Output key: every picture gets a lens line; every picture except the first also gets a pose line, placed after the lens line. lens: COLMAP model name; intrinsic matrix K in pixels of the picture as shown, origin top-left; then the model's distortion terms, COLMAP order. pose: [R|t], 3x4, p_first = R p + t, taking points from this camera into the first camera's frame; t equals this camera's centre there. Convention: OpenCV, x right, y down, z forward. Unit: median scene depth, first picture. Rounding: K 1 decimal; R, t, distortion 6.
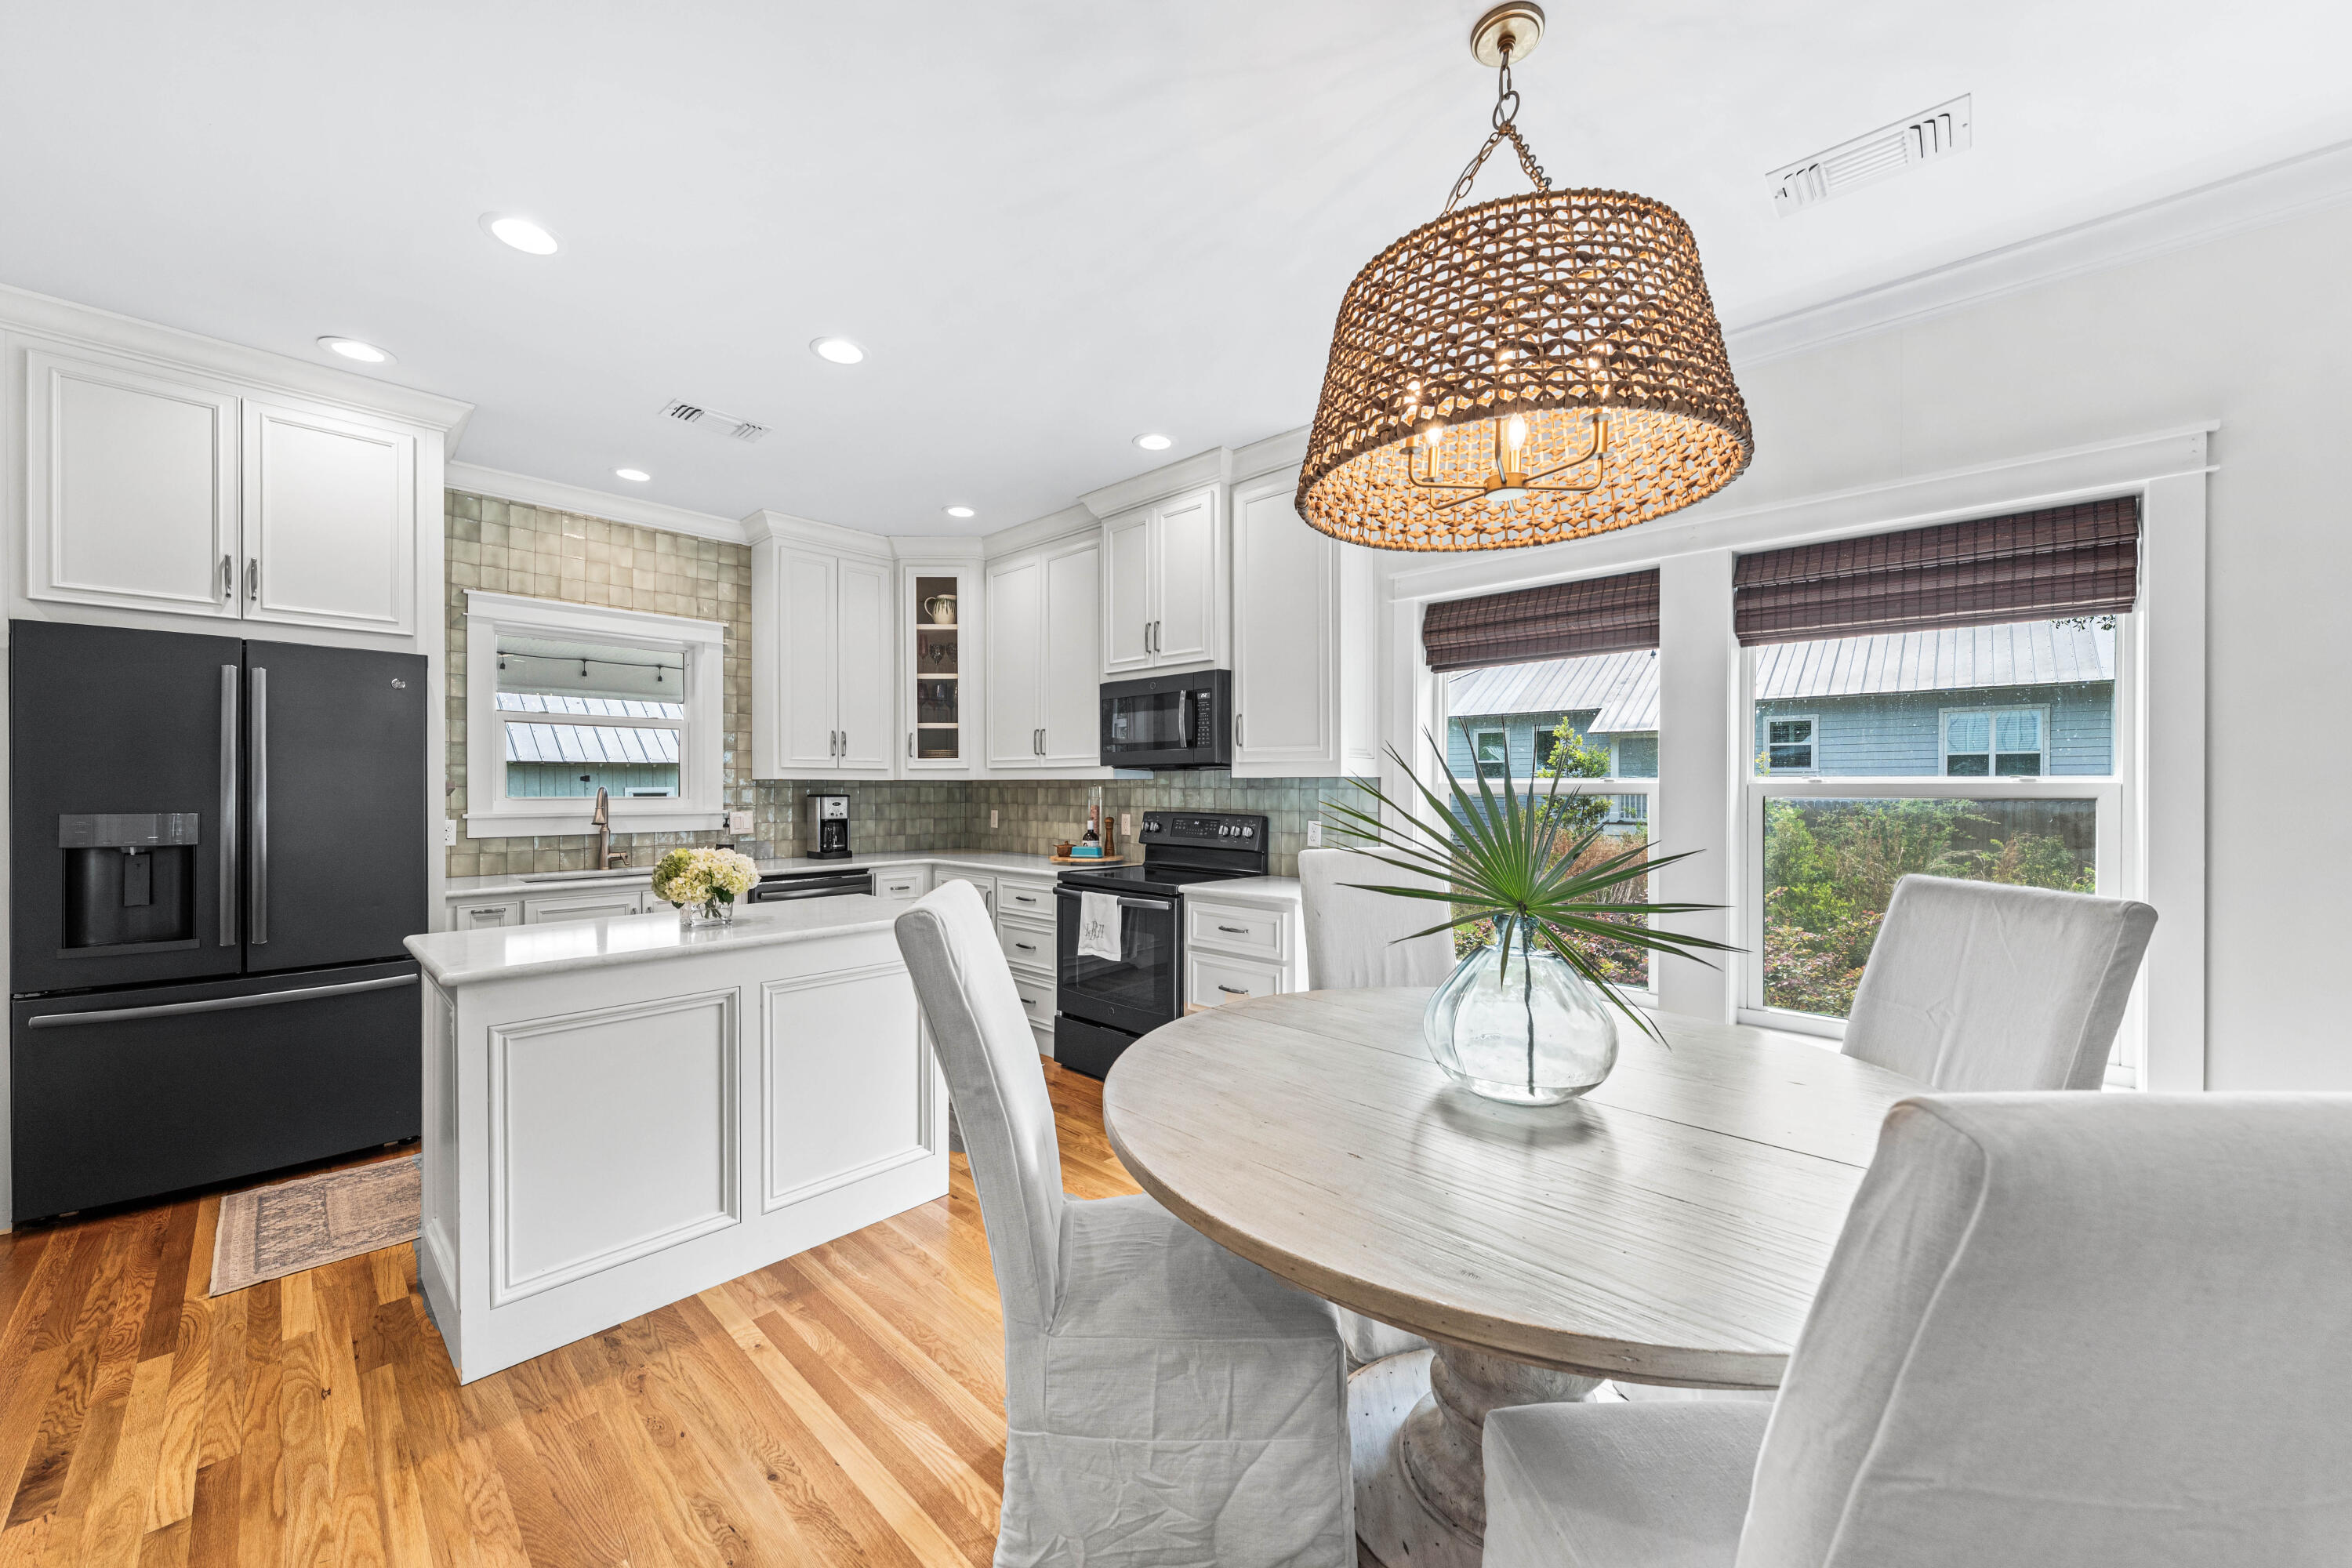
lens RADIAL K [[875.4, 0, 1176.0], [0, 875.4, 784.0], [0, 0, 1]] dist [0.000296, -0.000125]
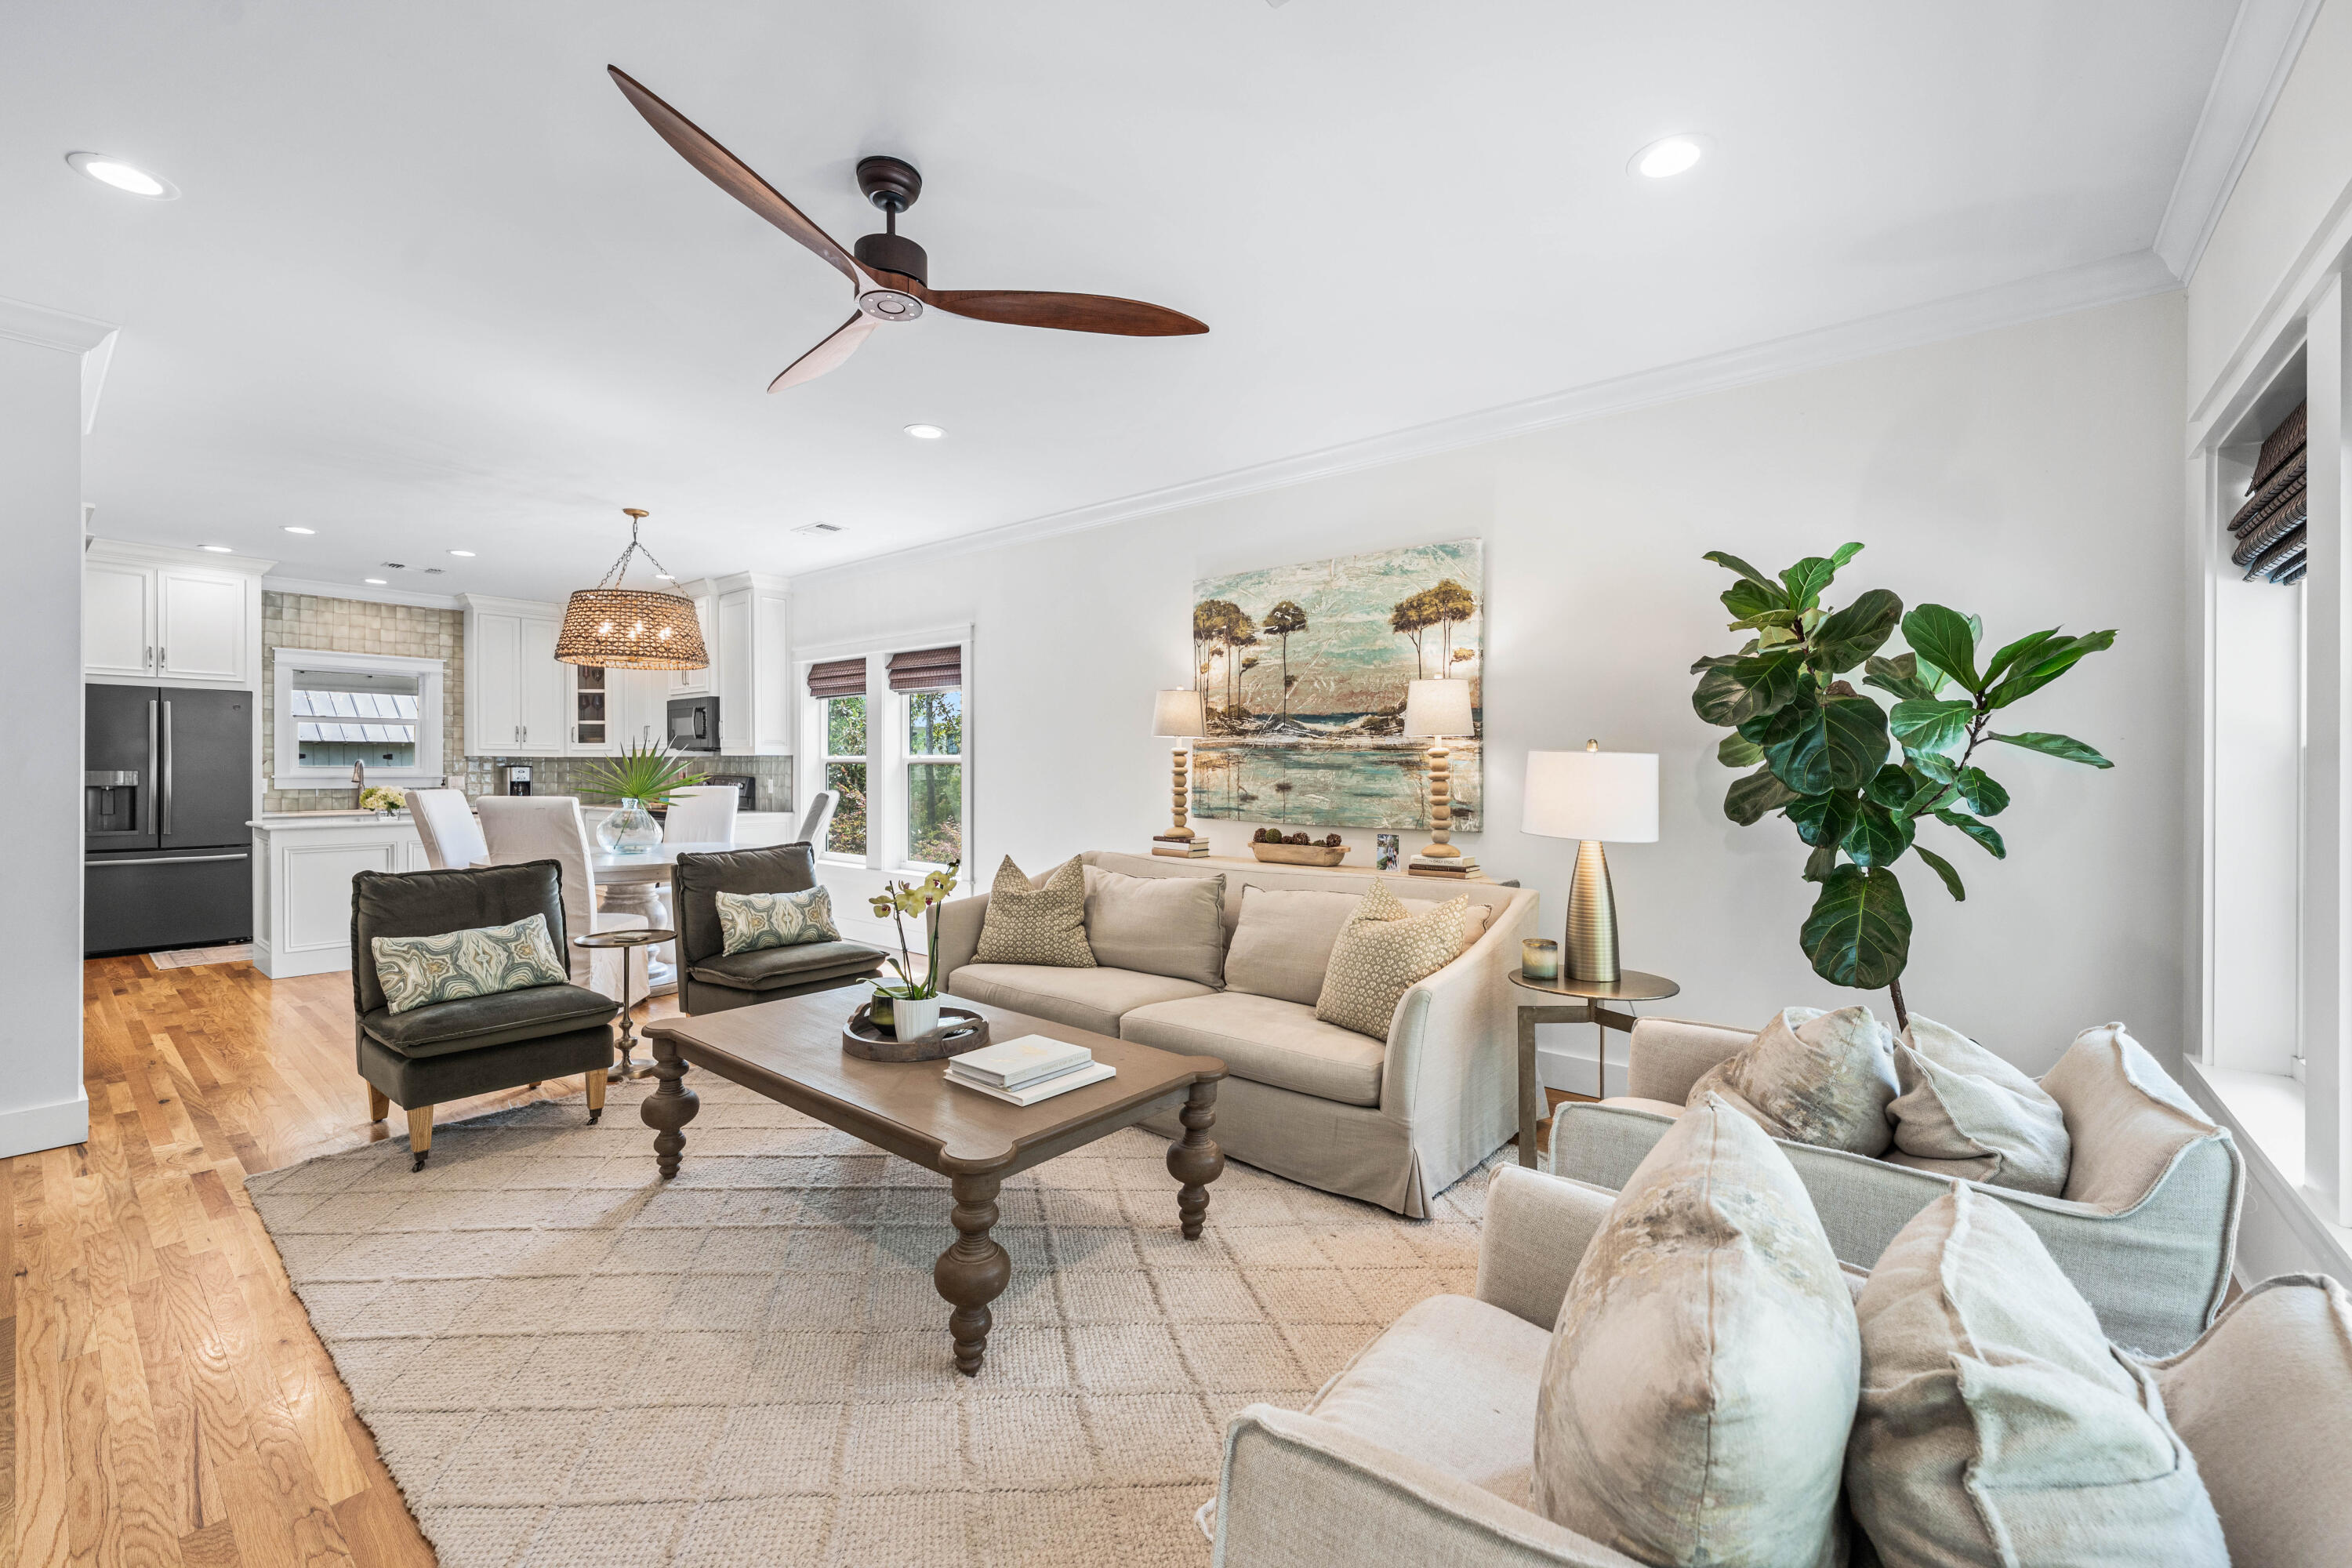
lens RADIAL K [[963.4, 0, 1145.9], [0, 963.4, 764.9], [0, 0, 1]] dist [0.017635, 0.000259]
pose [[0.998818, 0.001102, 0.048586, 0.787249], [-0.001156, 0.999999, 0.001084, 0.008603], [-0.048584, -0.001139, 0.998818, -0.975768]]
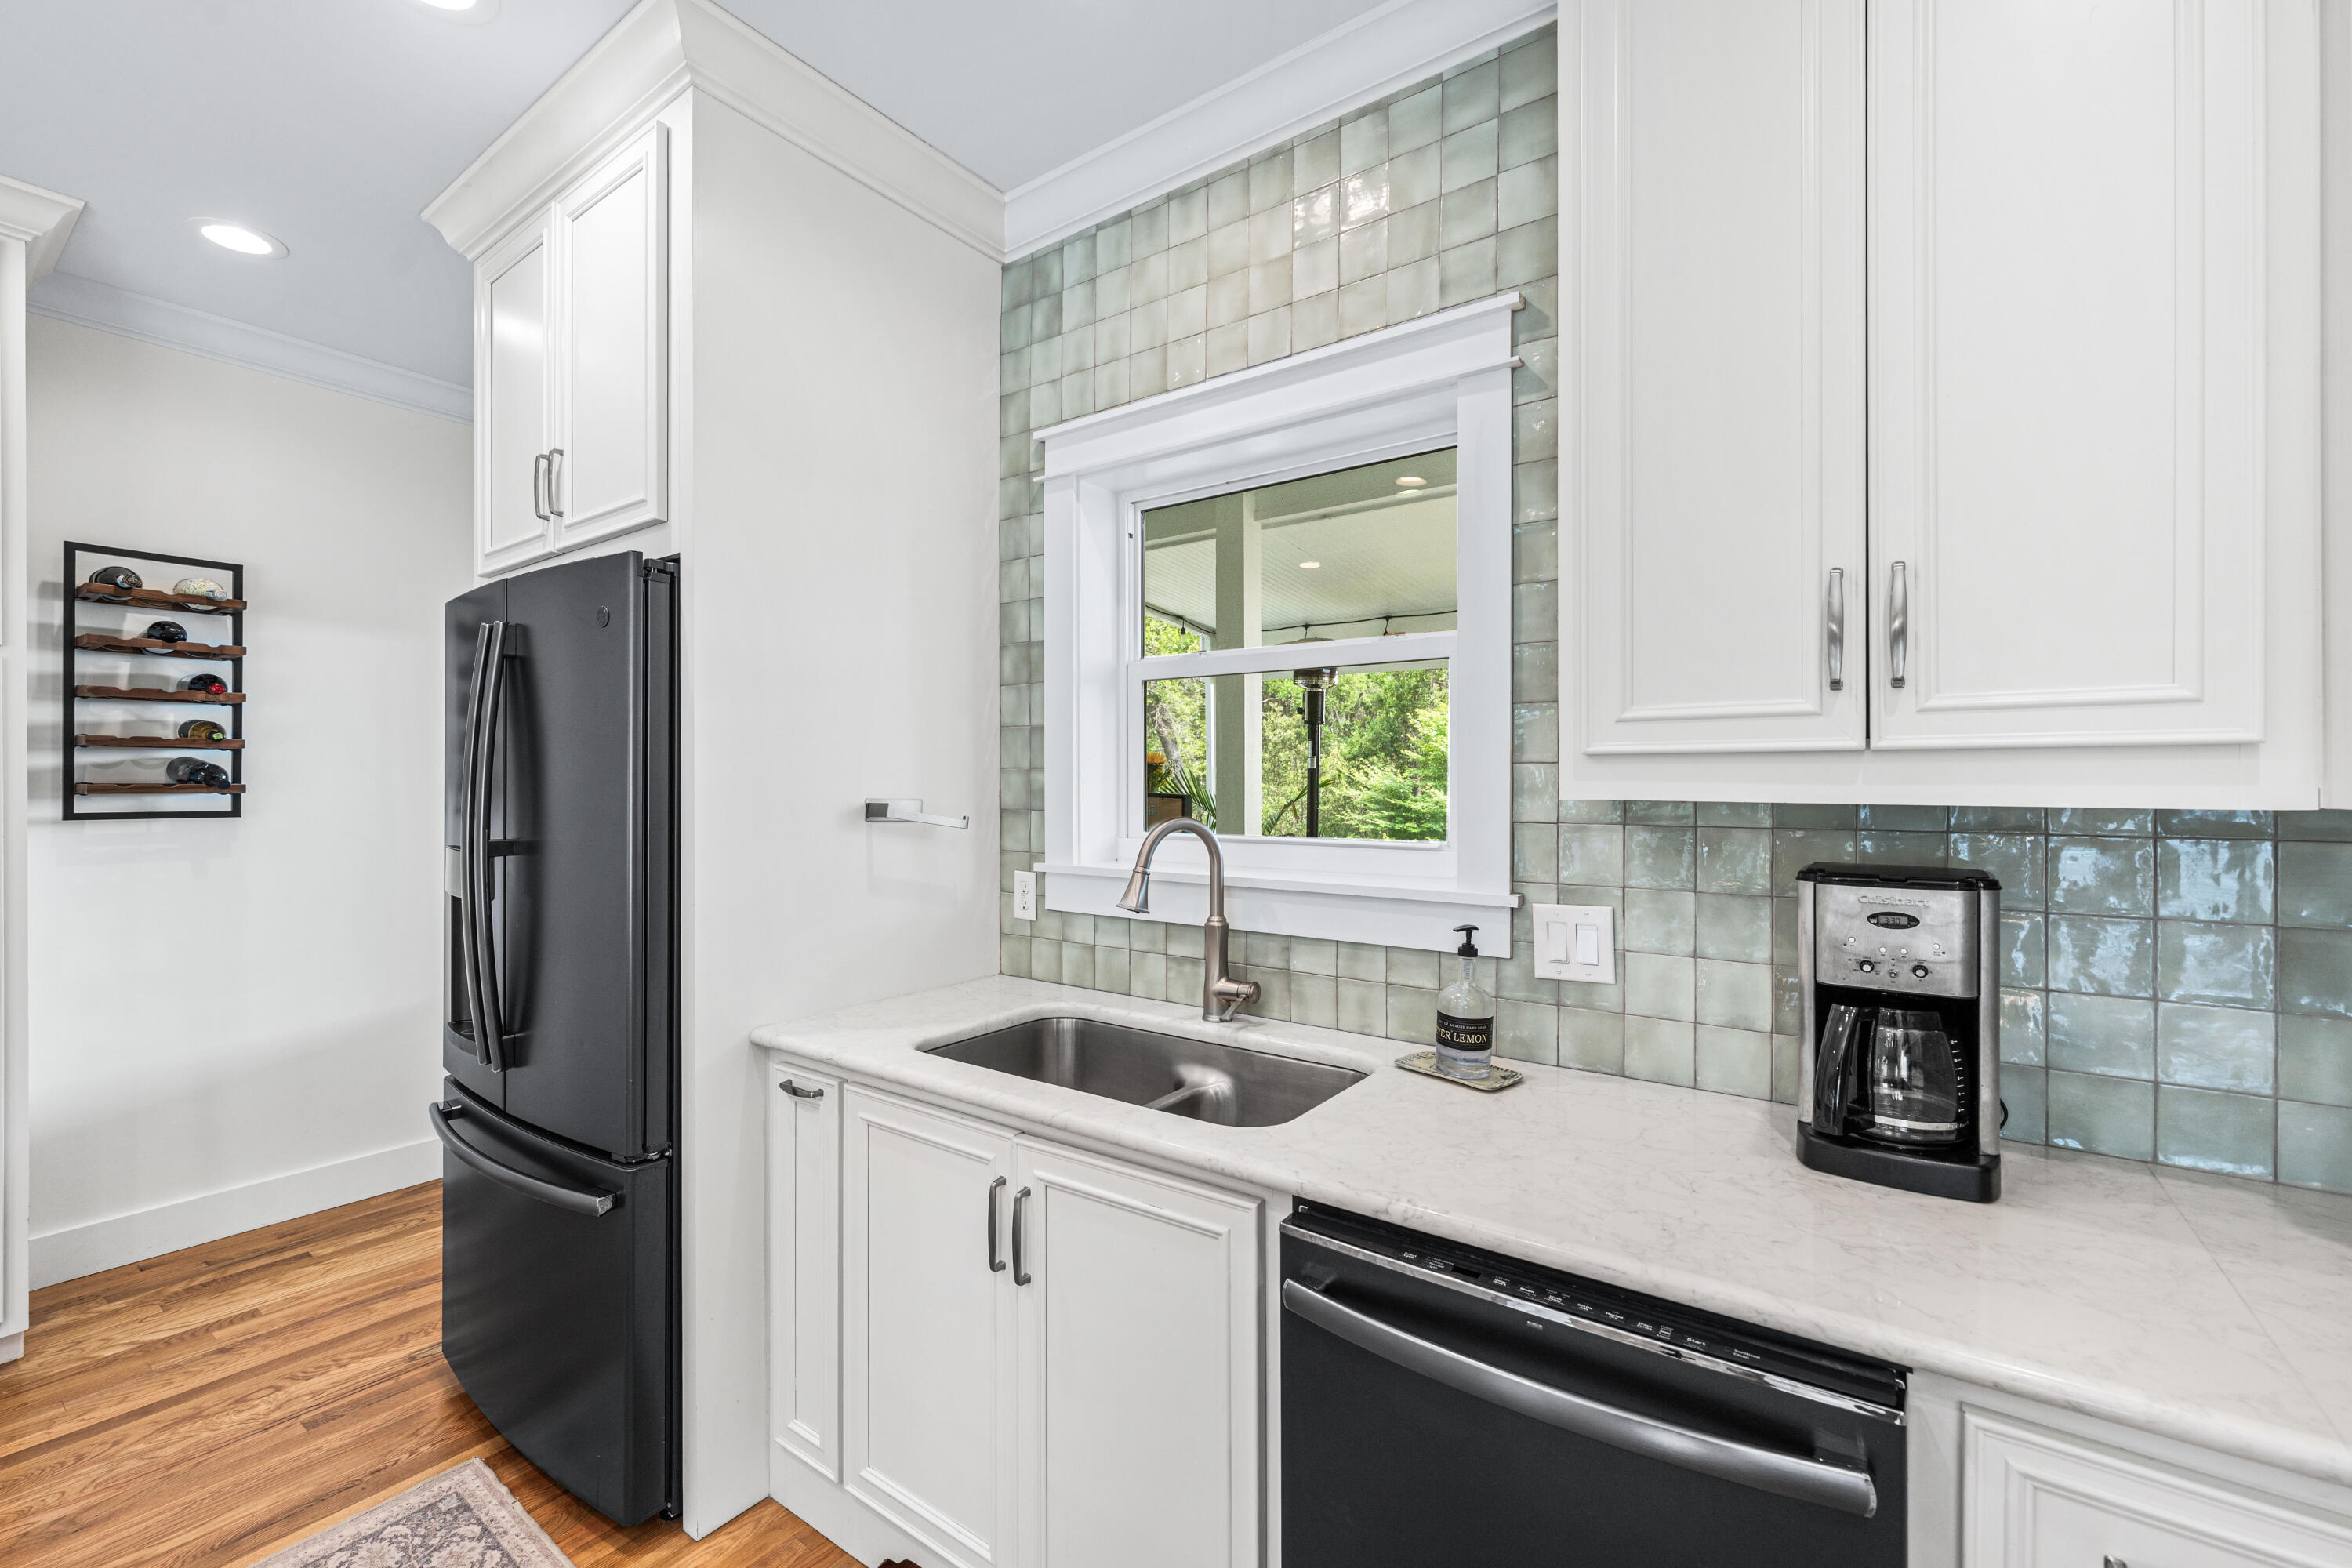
lens RADIAL K [[981.1, 0, 1176.0], [0, 981.1, 784.0], [0, 0, 1]] dist [0.008956, 0.000070]
pose [[0.121464, 0.000827, -0.992595, -0.205211], [0.004001, 0.999991, 0.001322, -0.012411], [0.992588, -0.004132, 0.121460, 0.946470]]
